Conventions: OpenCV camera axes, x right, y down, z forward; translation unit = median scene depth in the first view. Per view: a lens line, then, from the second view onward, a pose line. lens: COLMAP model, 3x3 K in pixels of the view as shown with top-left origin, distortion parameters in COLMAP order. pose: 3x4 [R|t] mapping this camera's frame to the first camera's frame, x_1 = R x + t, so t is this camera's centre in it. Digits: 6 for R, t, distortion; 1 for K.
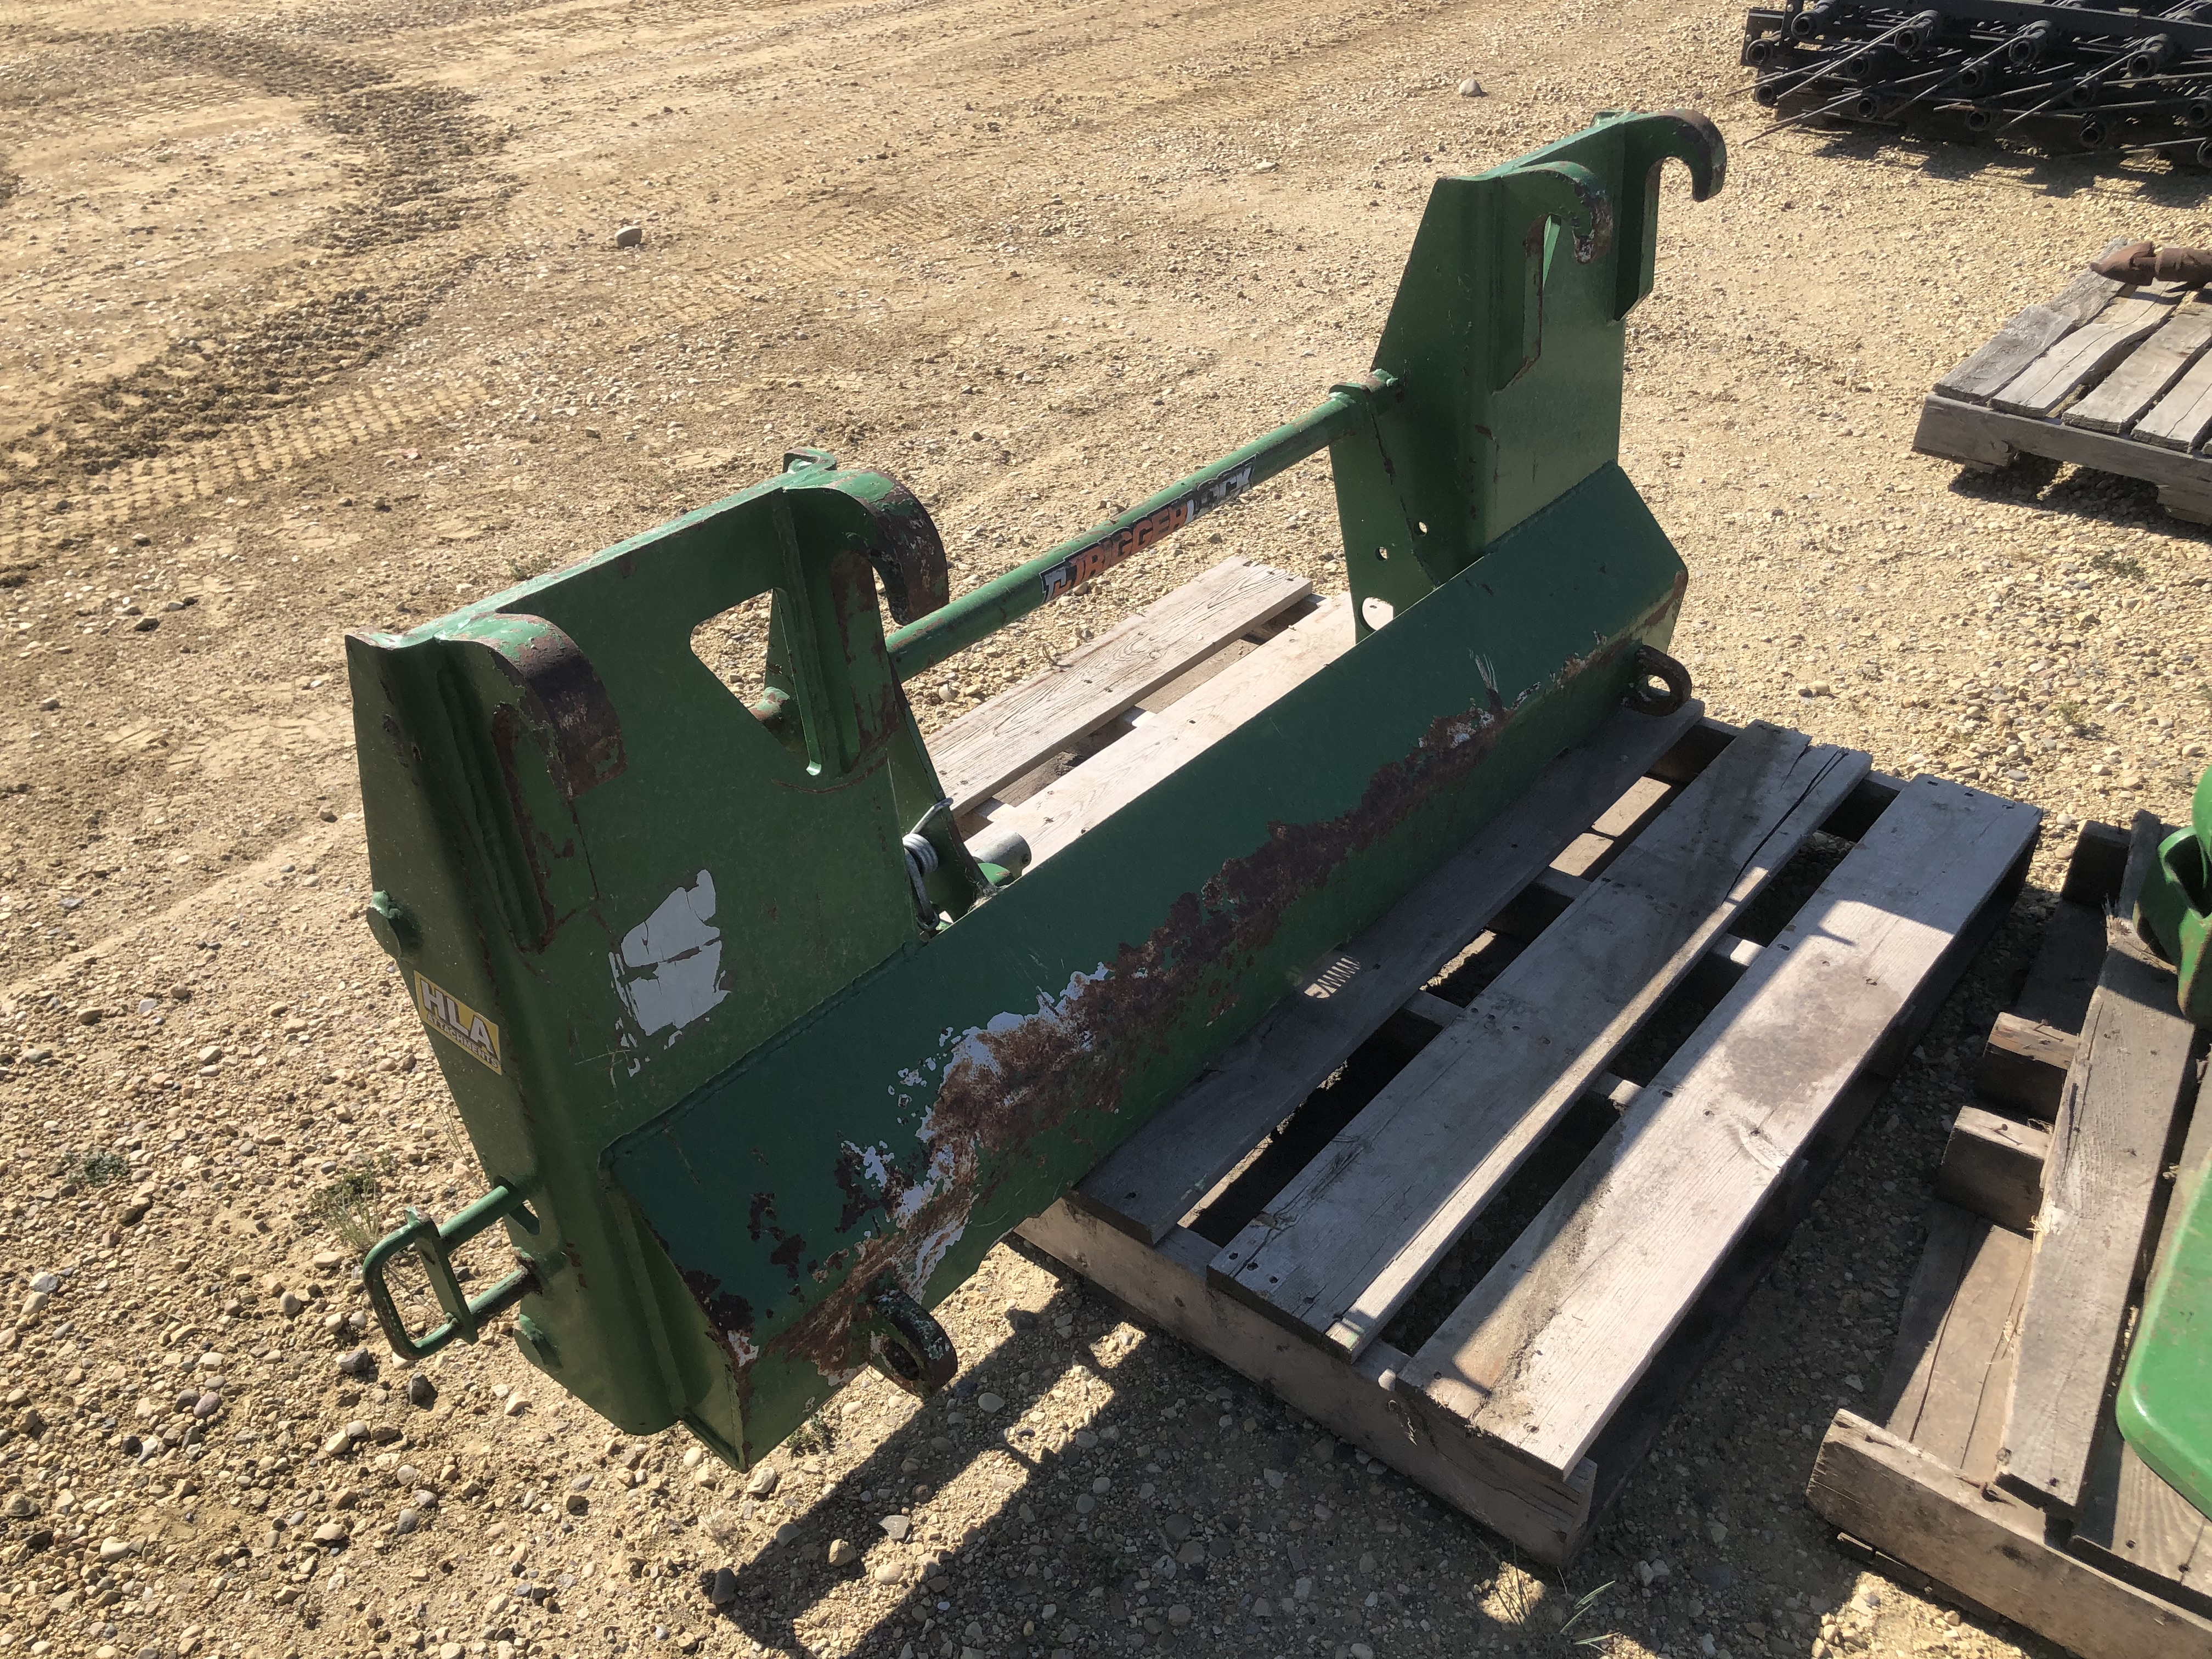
lens RADIAL K [[1781.8, 0, 1082.1], [0, 1781.8, 832.6], [0, 0, 1]] dist [0.025876, -0.013257]
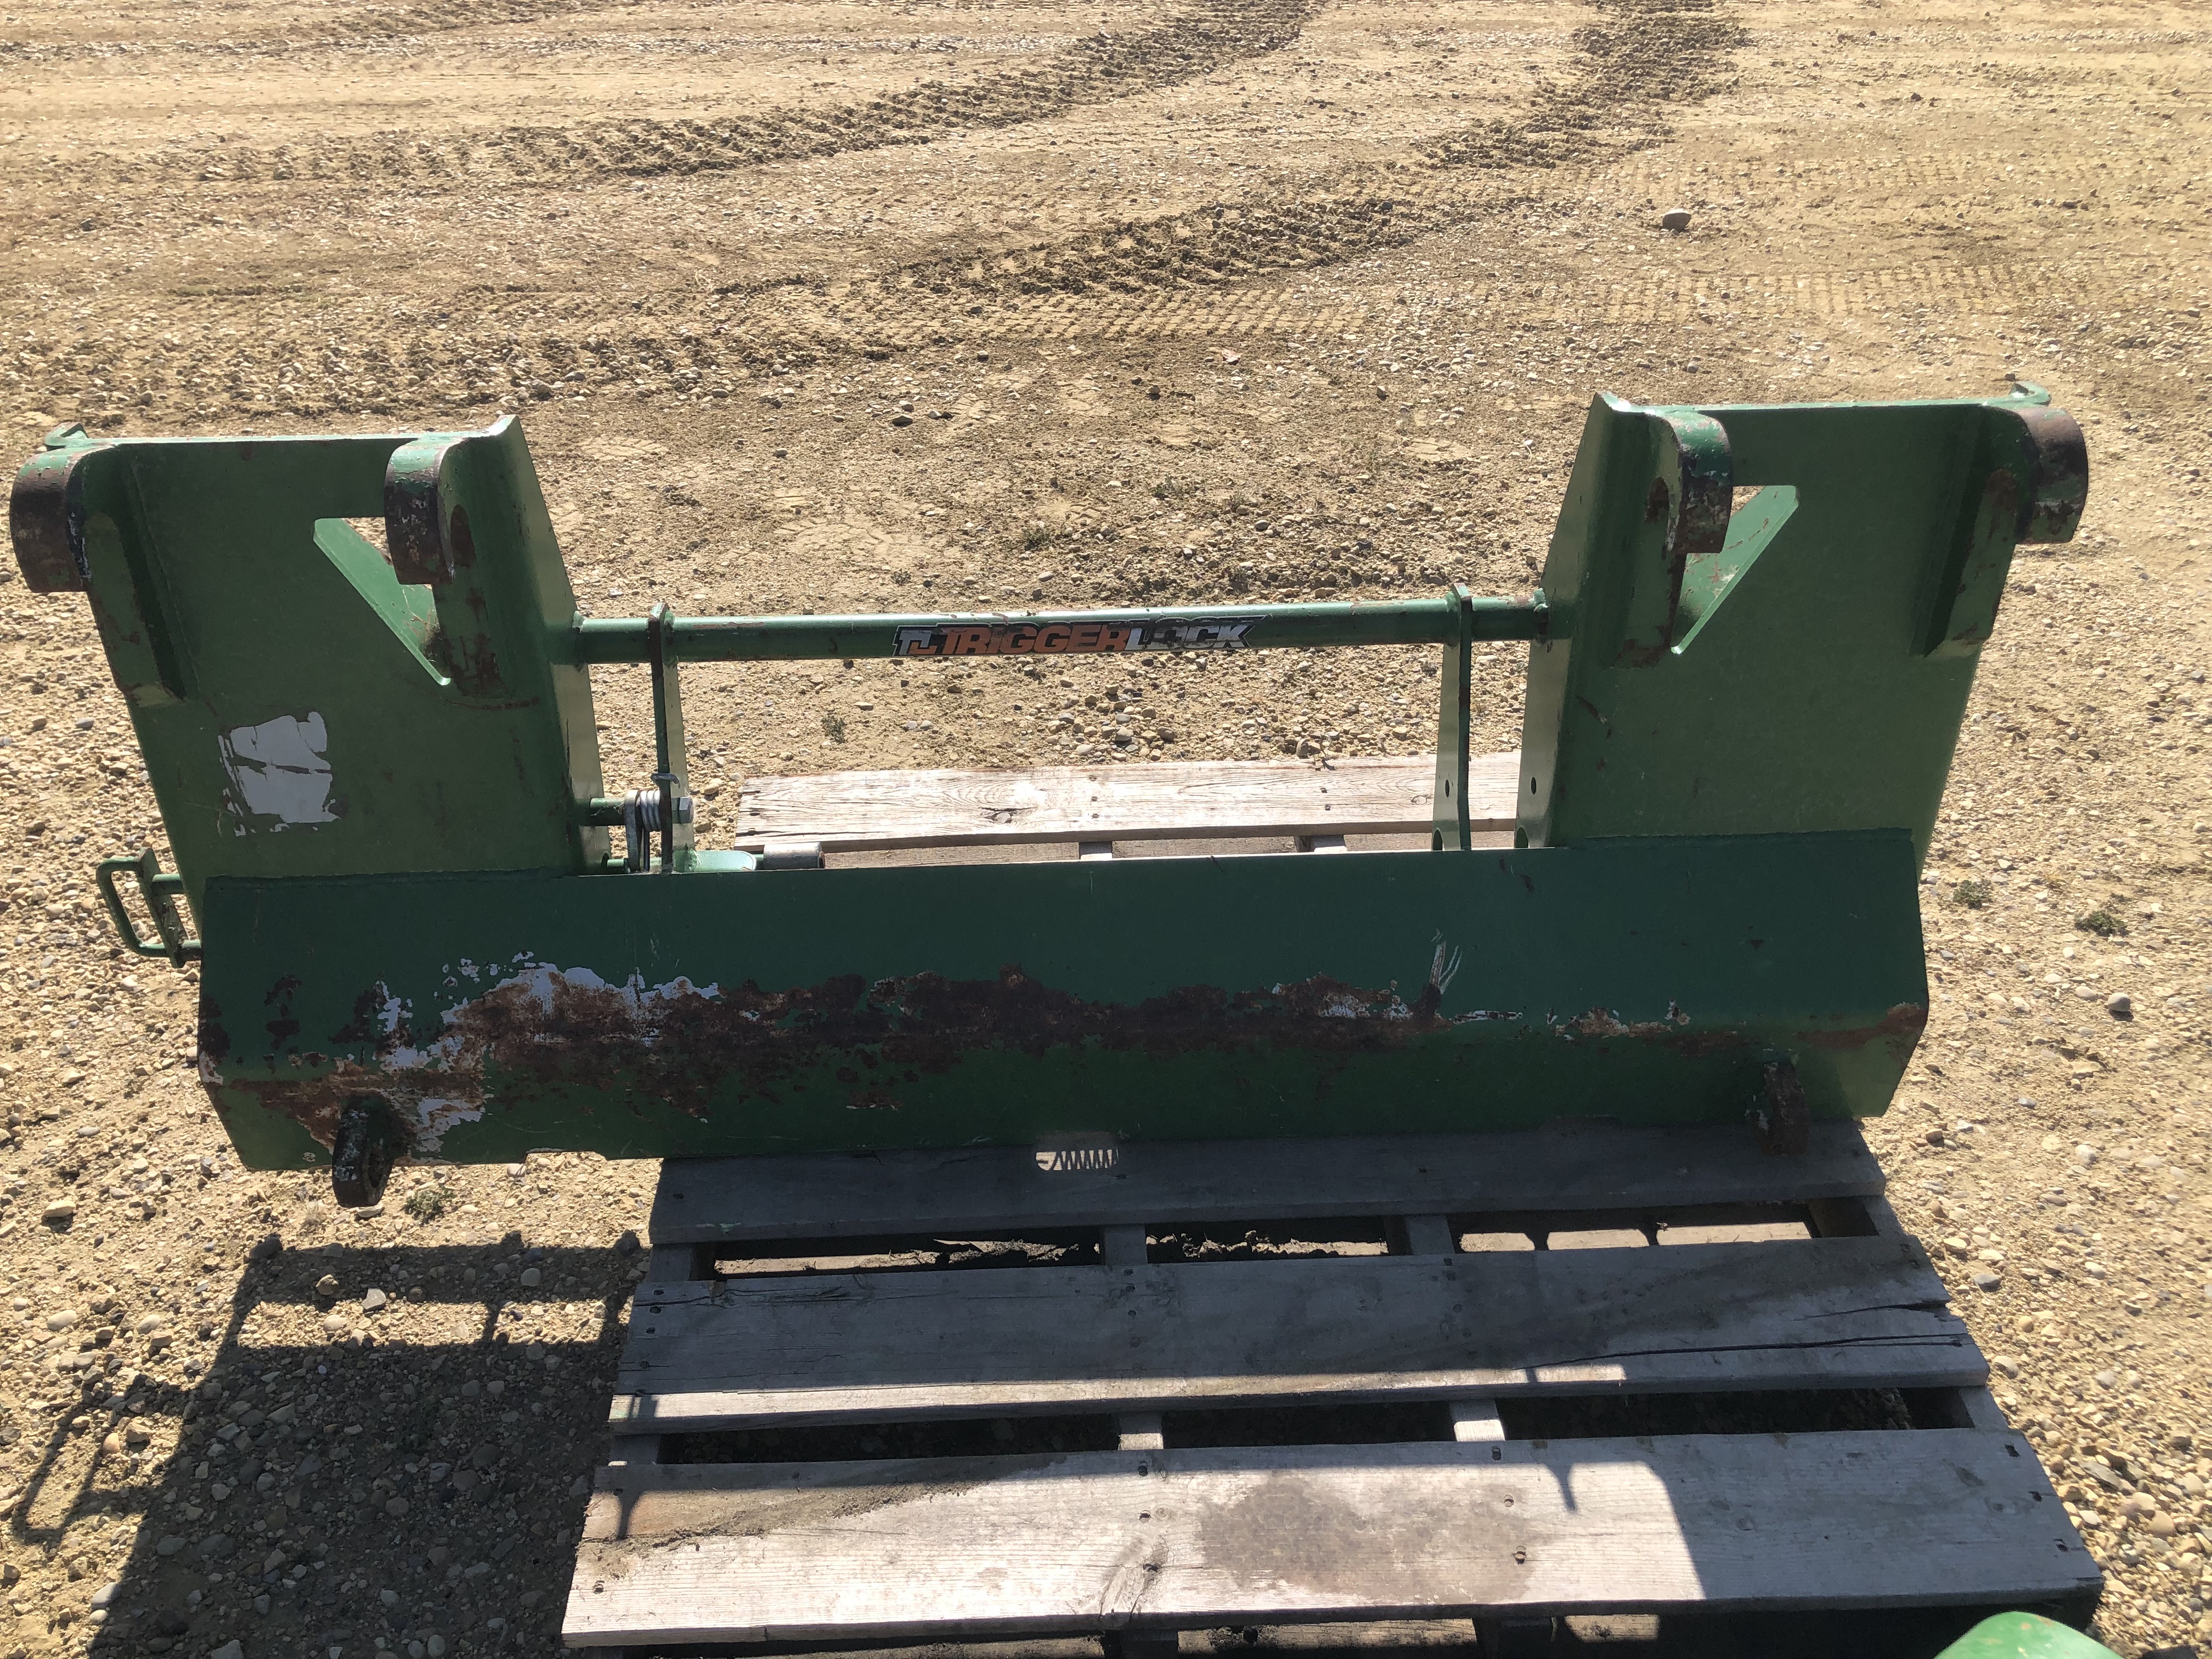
lens RADIAL K [[1769.0, 0, 1095.5], [0, 1769.0, 865.9], [0, 0, 1]] dist [0.016440, 0.003427]
pose [[0.676350, 0.465529, -0.570819, 0.644160], [-0.427034, 0.879252, 0.211089, -0.268715], [0.600161, 0.100989, 0.793478, 0.279268]]
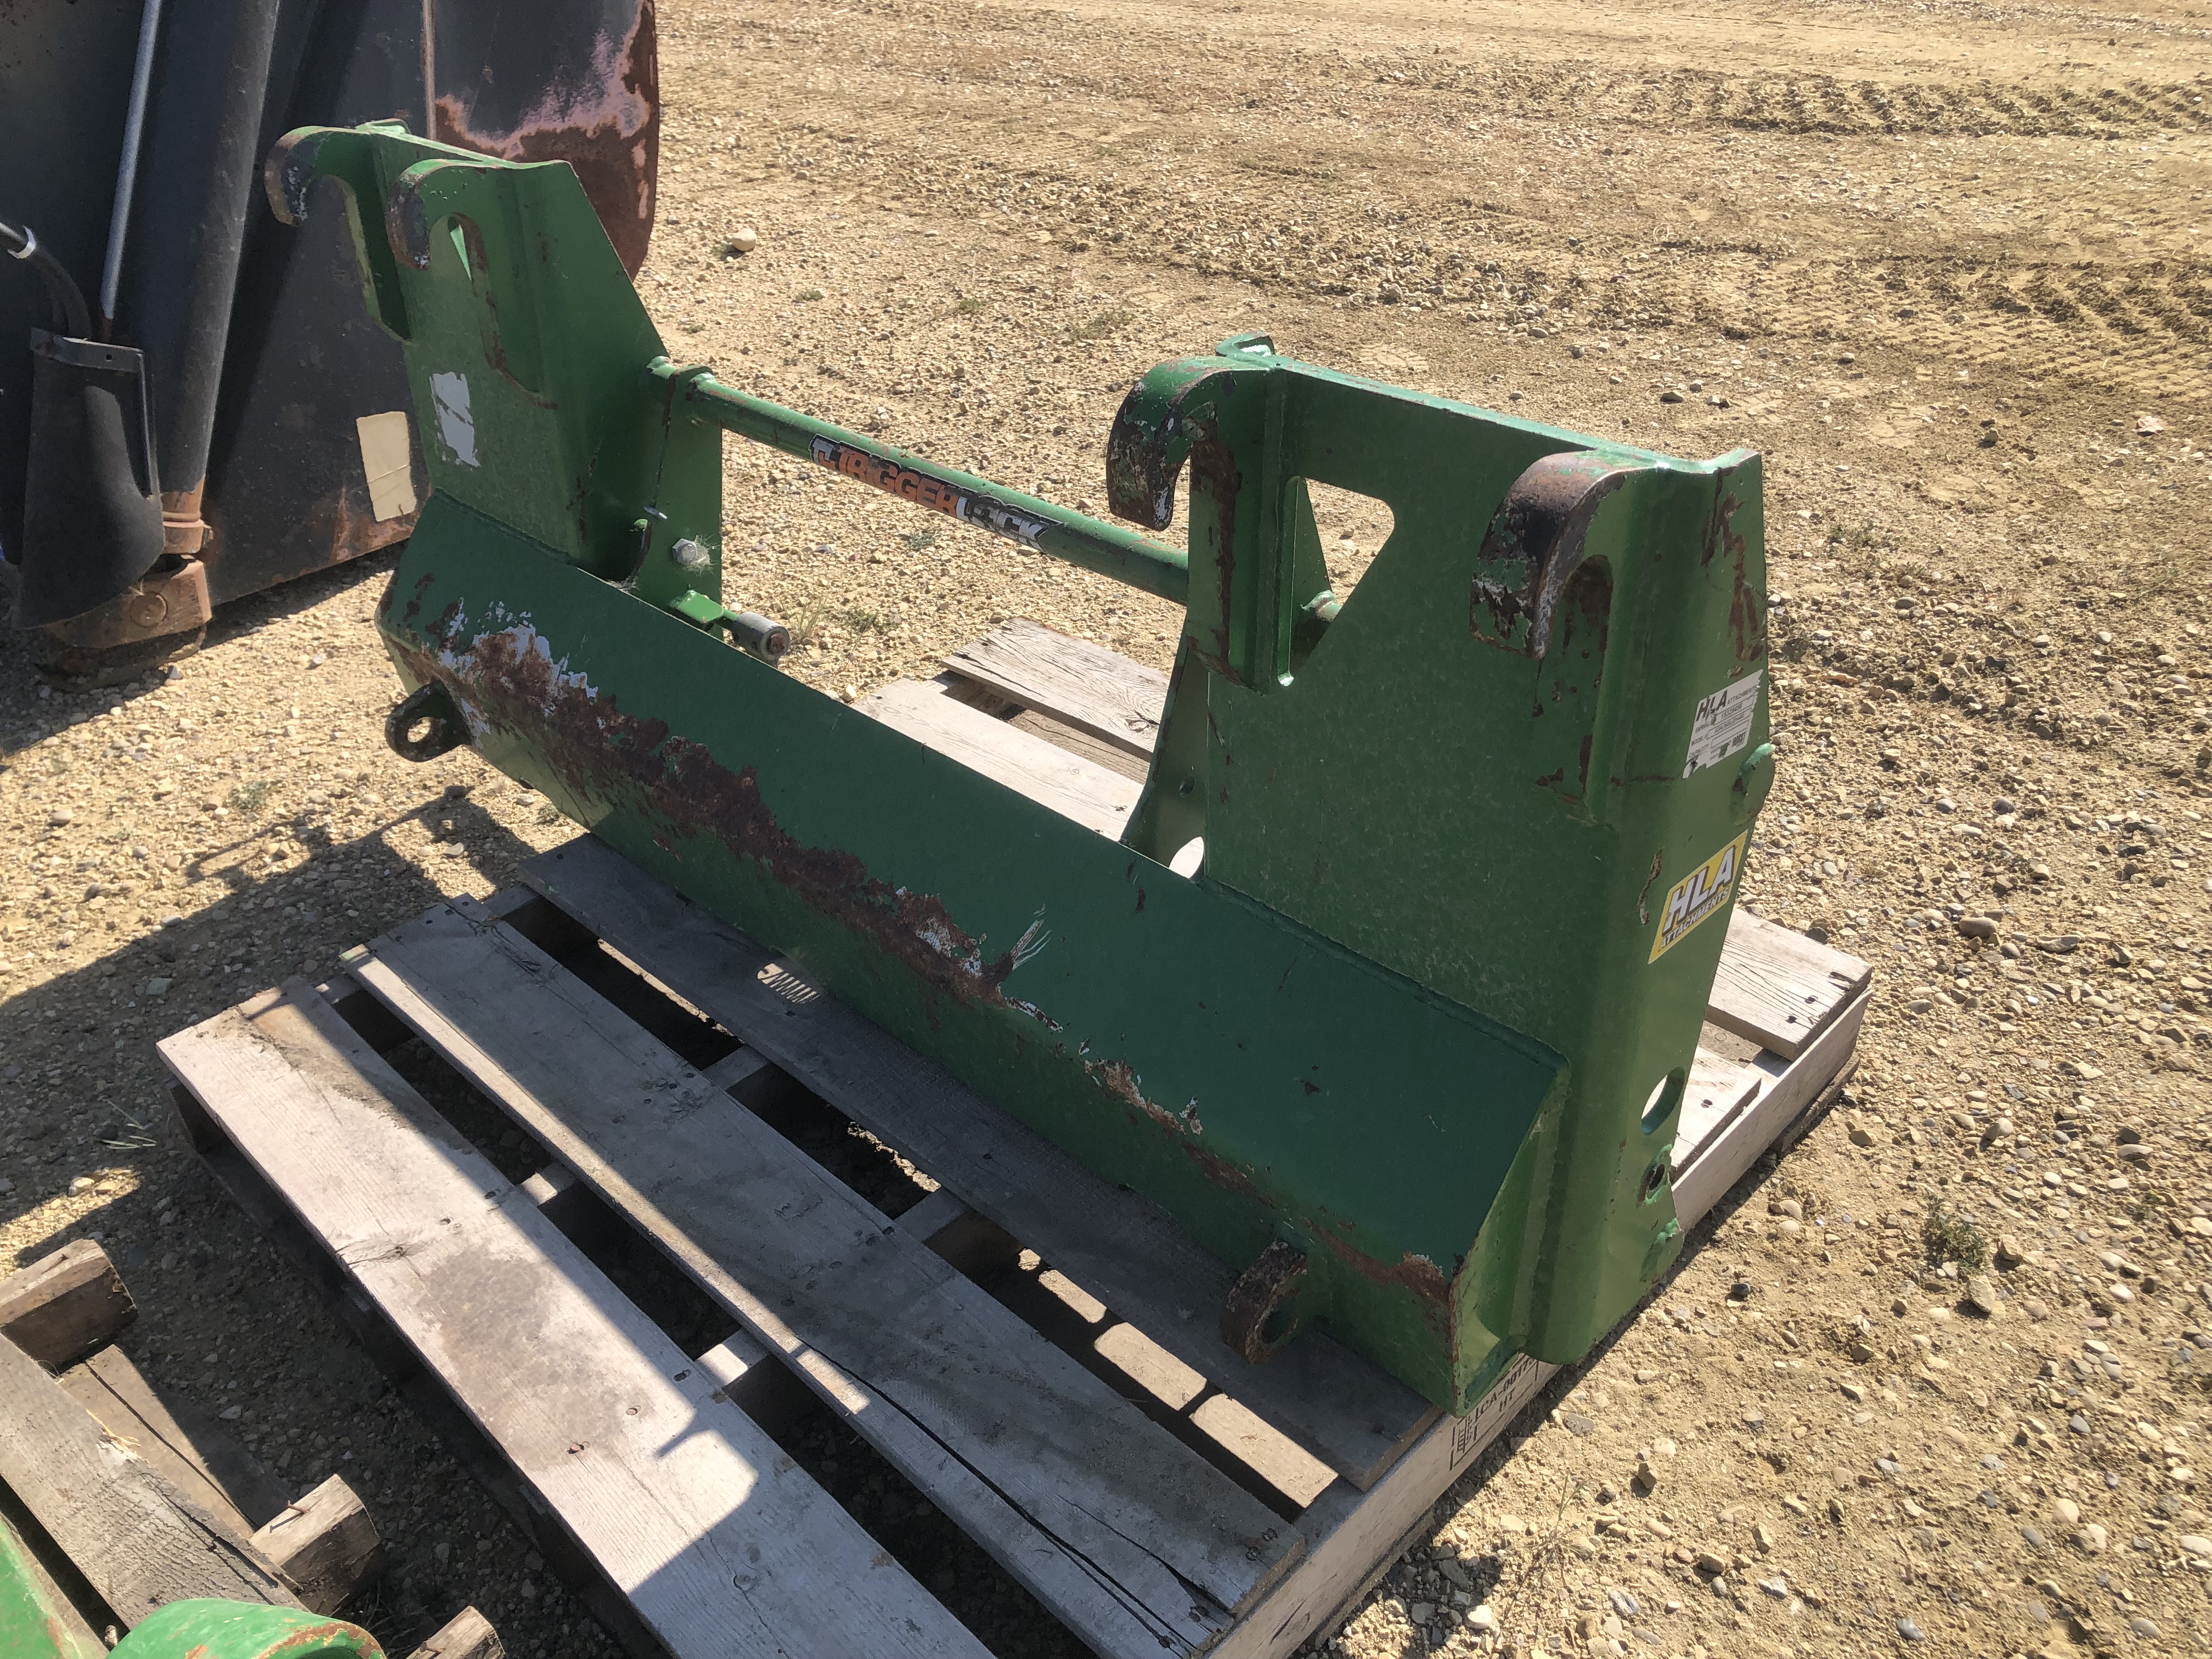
lens RADIAL K [[1800.7, 0, 1095.0], [0, 1800.7, 830.9], [0, 0, 1]] dist [0.010080, 0.006021]
pose [[-0.089812, 0.590899, -0.801730, 0.905722], [-0.491019, 0.674084, 0.551826, -0.623307], [0.866507, 0.443225, 0.229602, 0.949389]]
